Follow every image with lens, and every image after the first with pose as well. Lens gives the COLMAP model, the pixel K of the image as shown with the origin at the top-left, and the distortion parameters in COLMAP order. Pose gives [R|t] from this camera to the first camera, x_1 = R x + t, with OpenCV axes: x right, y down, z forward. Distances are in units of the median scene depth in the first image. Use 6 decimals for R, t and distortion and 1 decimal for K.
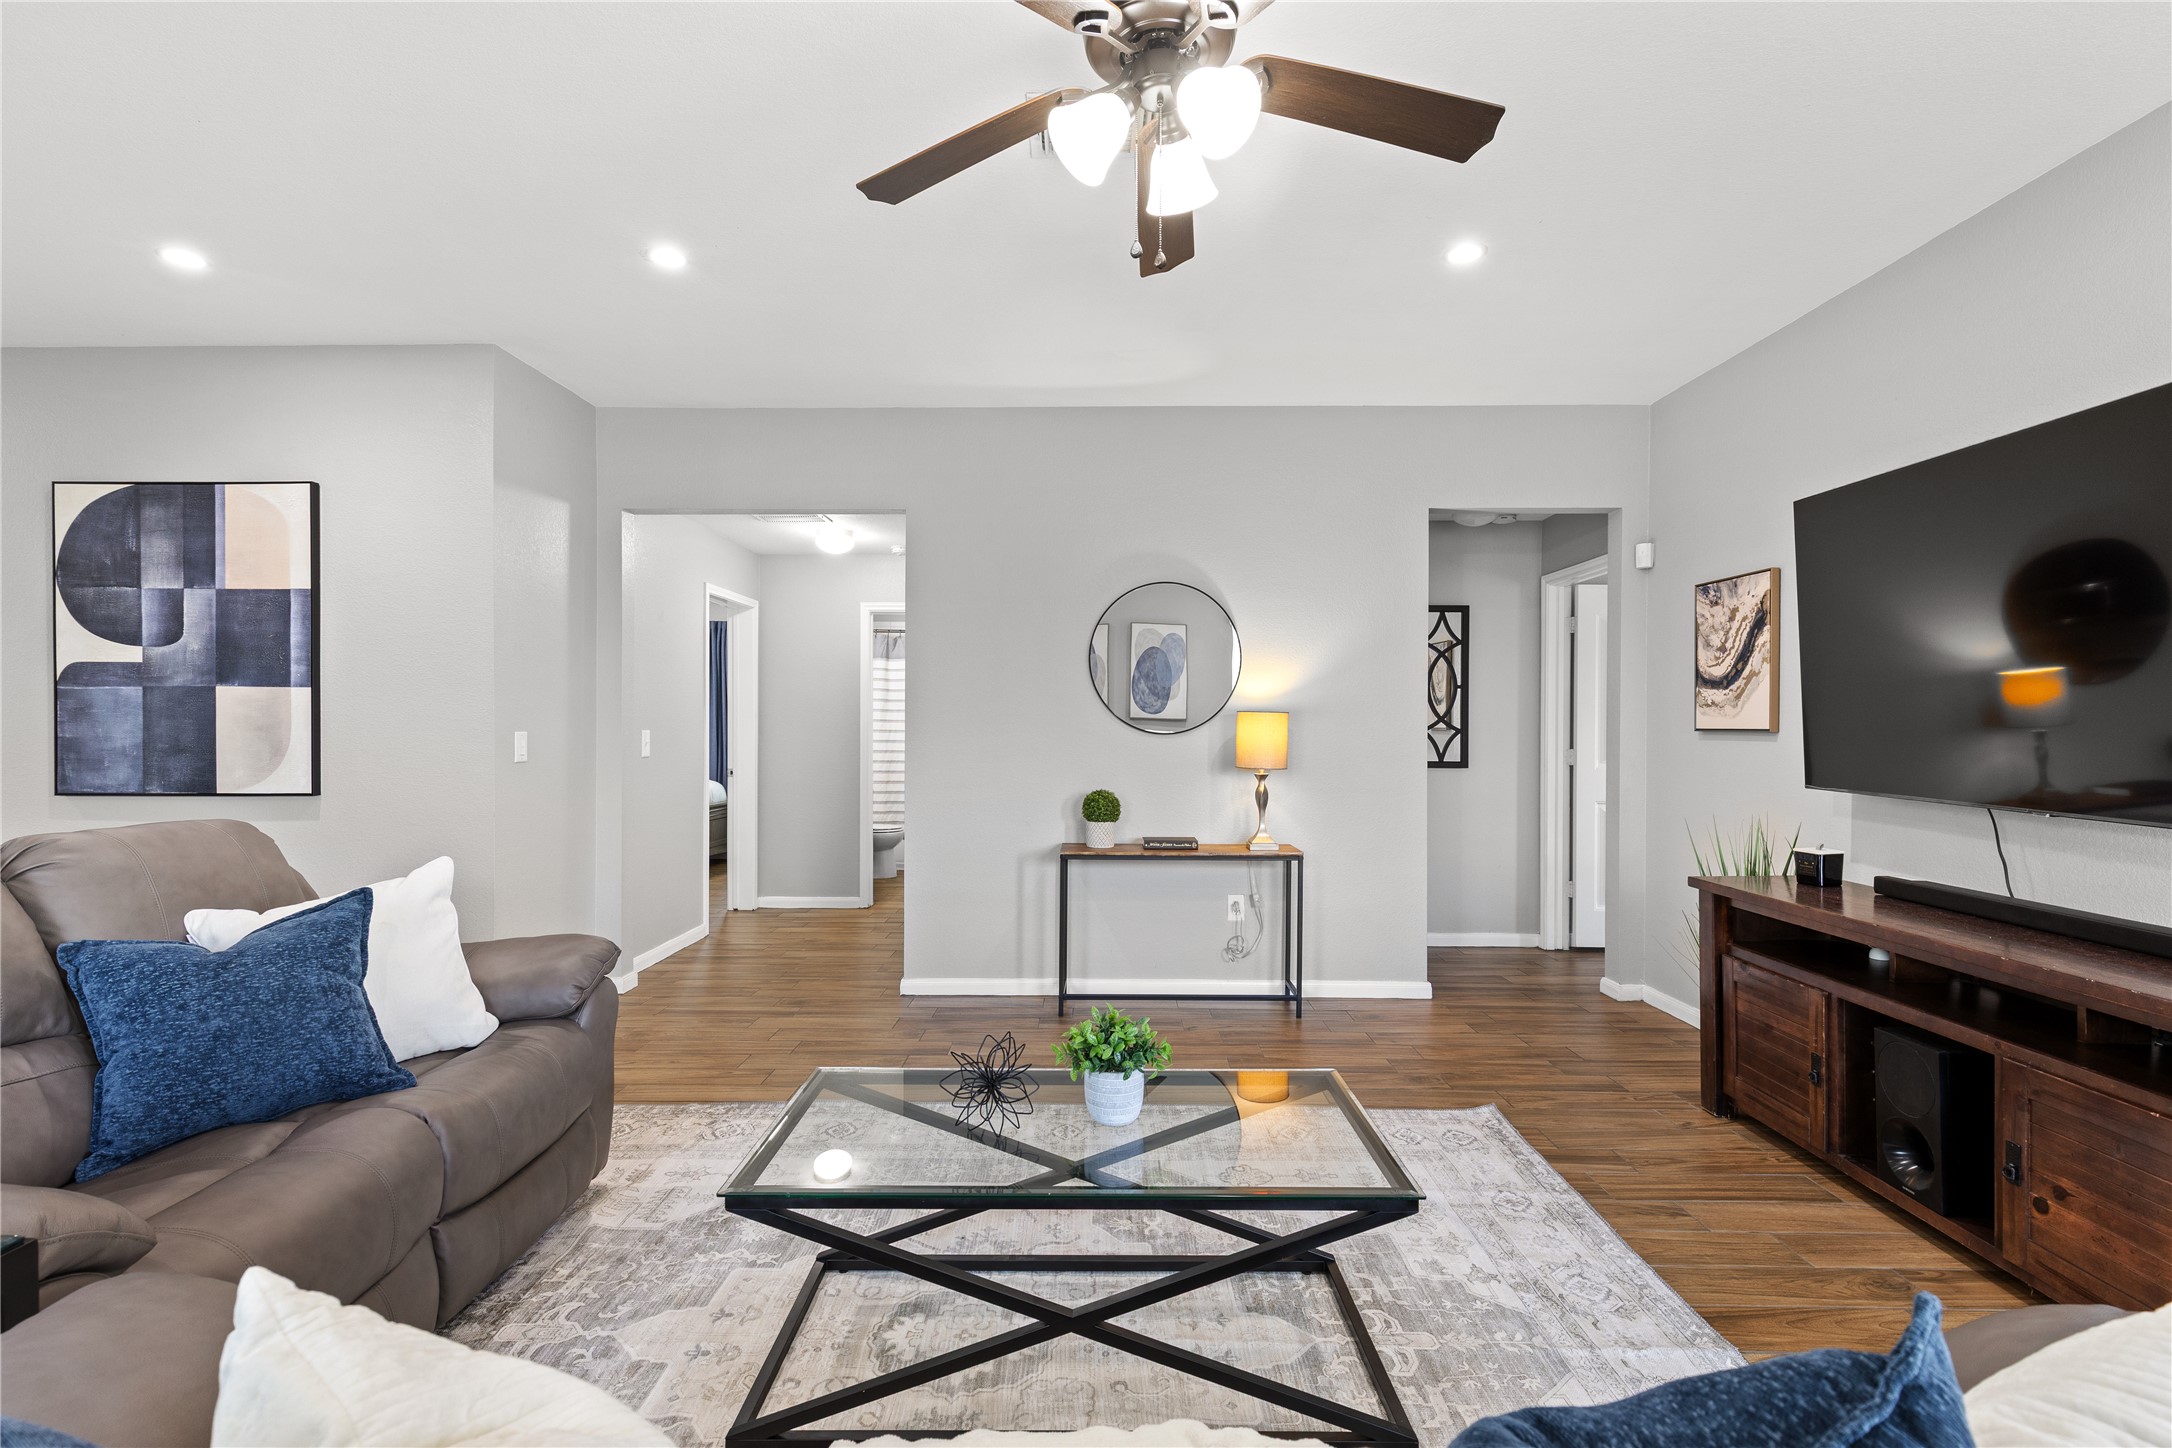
lens RADIAL K [[977.6, 0, 1086.0], [0, 977.6, 724.0], [0, 0, 1]] dist [-0.000122, -0.000115]
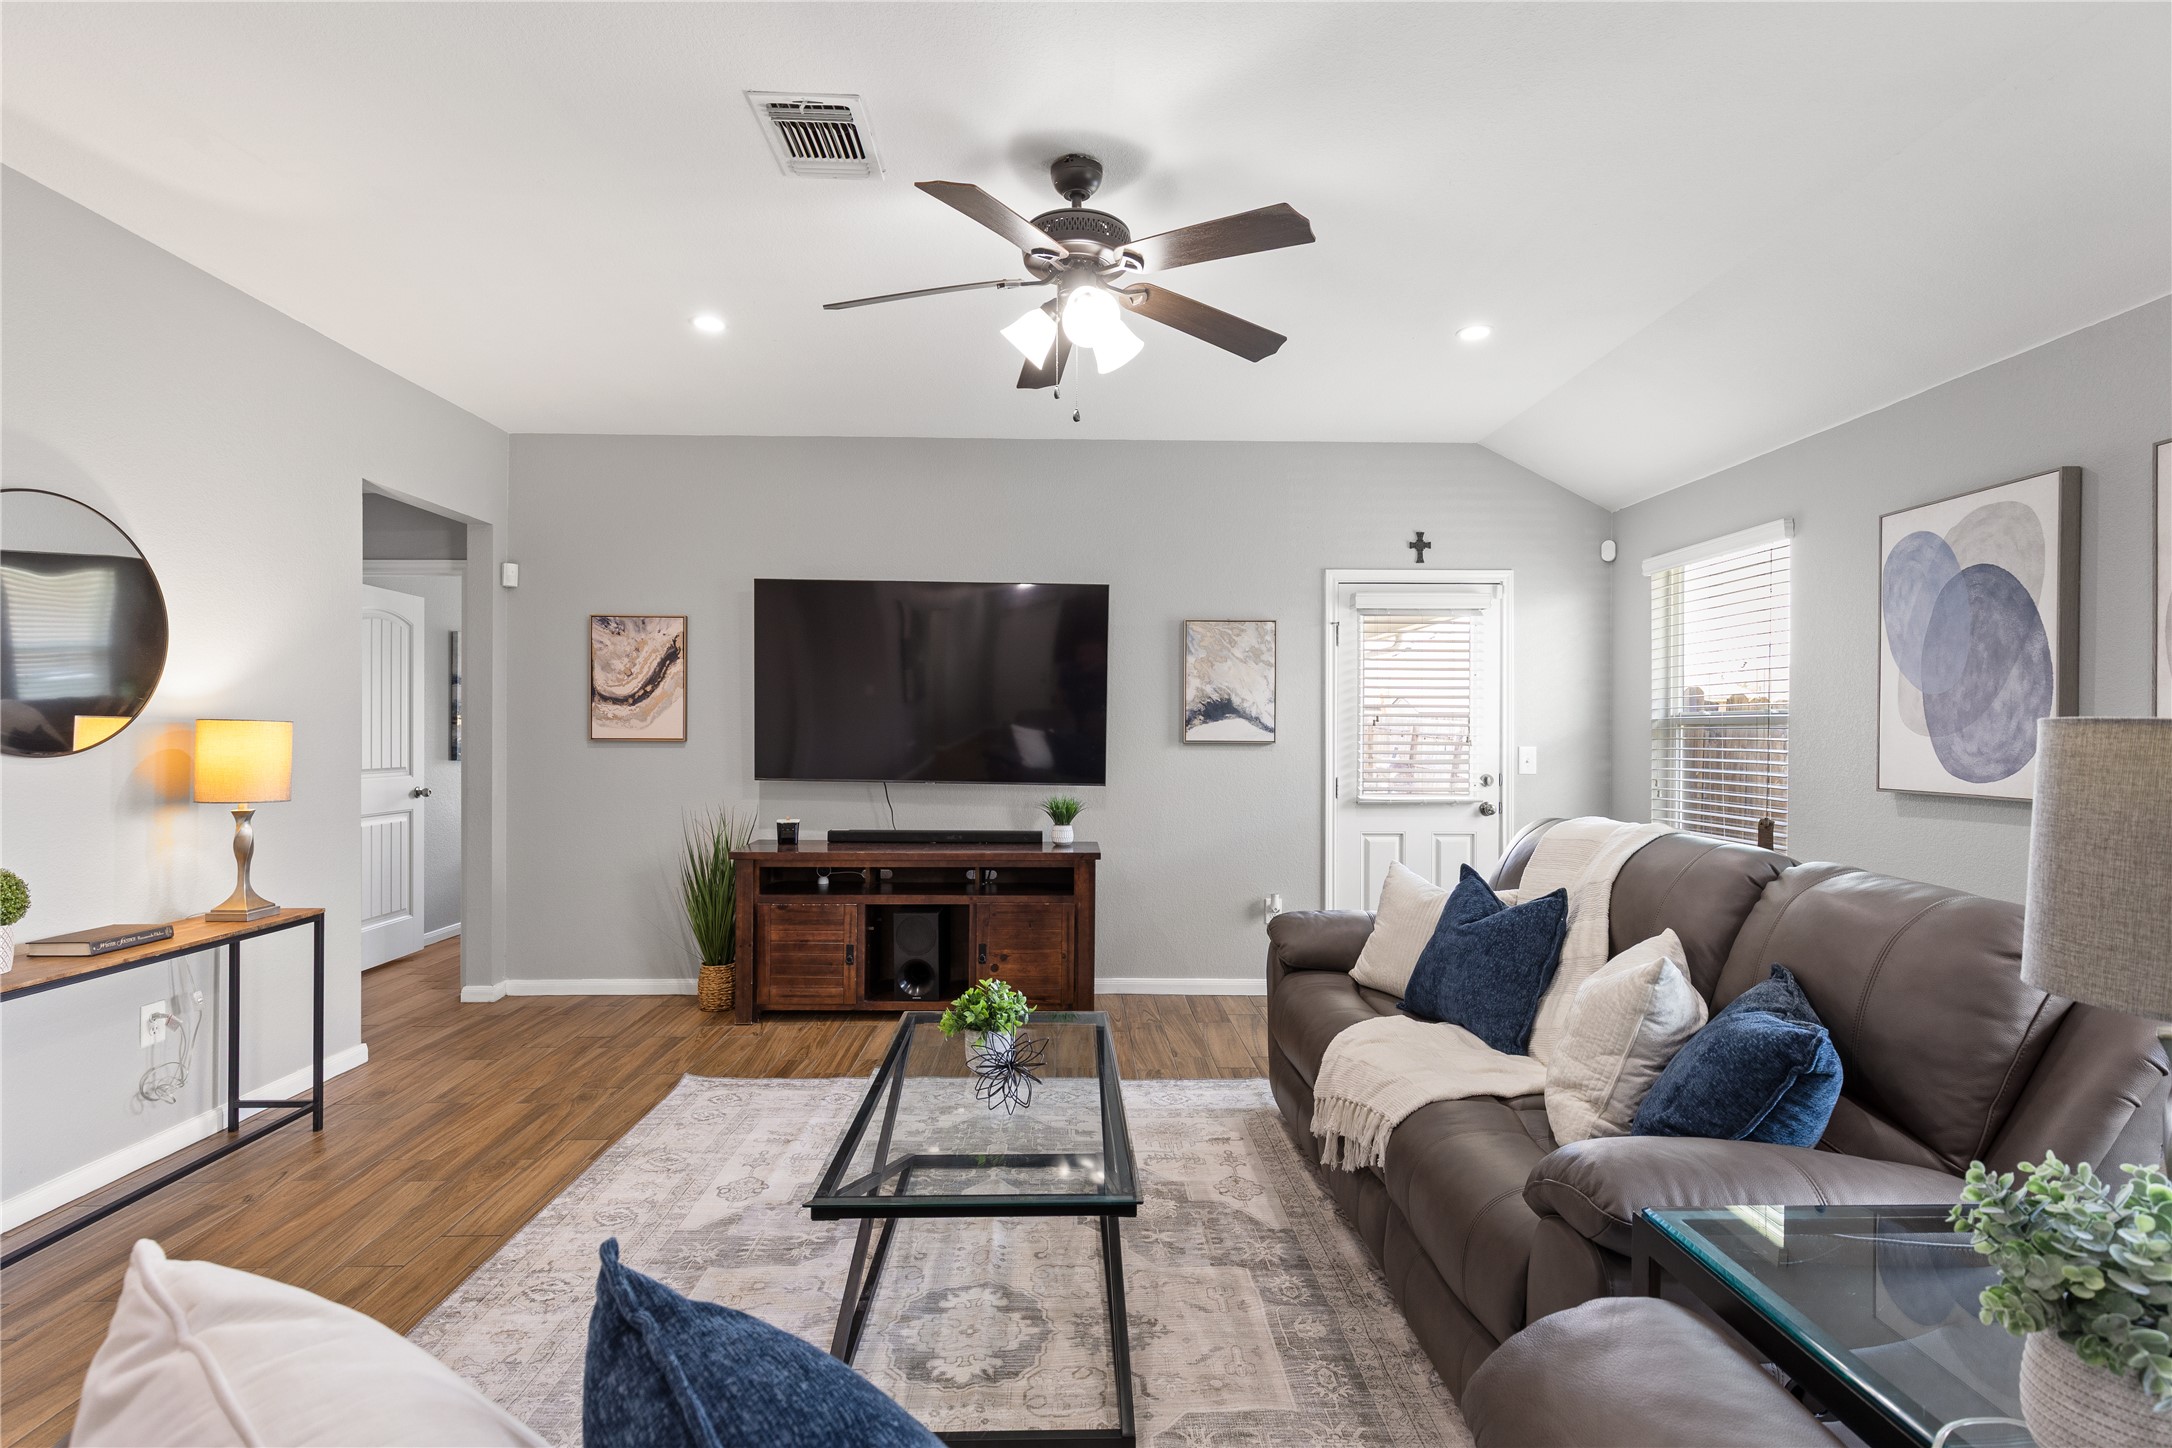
lens RADIAL K [[977.6, 0, 1086.0], [0, 977.6, 724.0], [0, 0, 1]] dist [-0.000122, -0.000115]
pose [[-0.028621, 0.000783, 0.999590, -0.622229], [-0.002167, 0.999997, -0.000845, -0.013668], [-0.999588, -0.002190, -0.028620, 0.487423]]
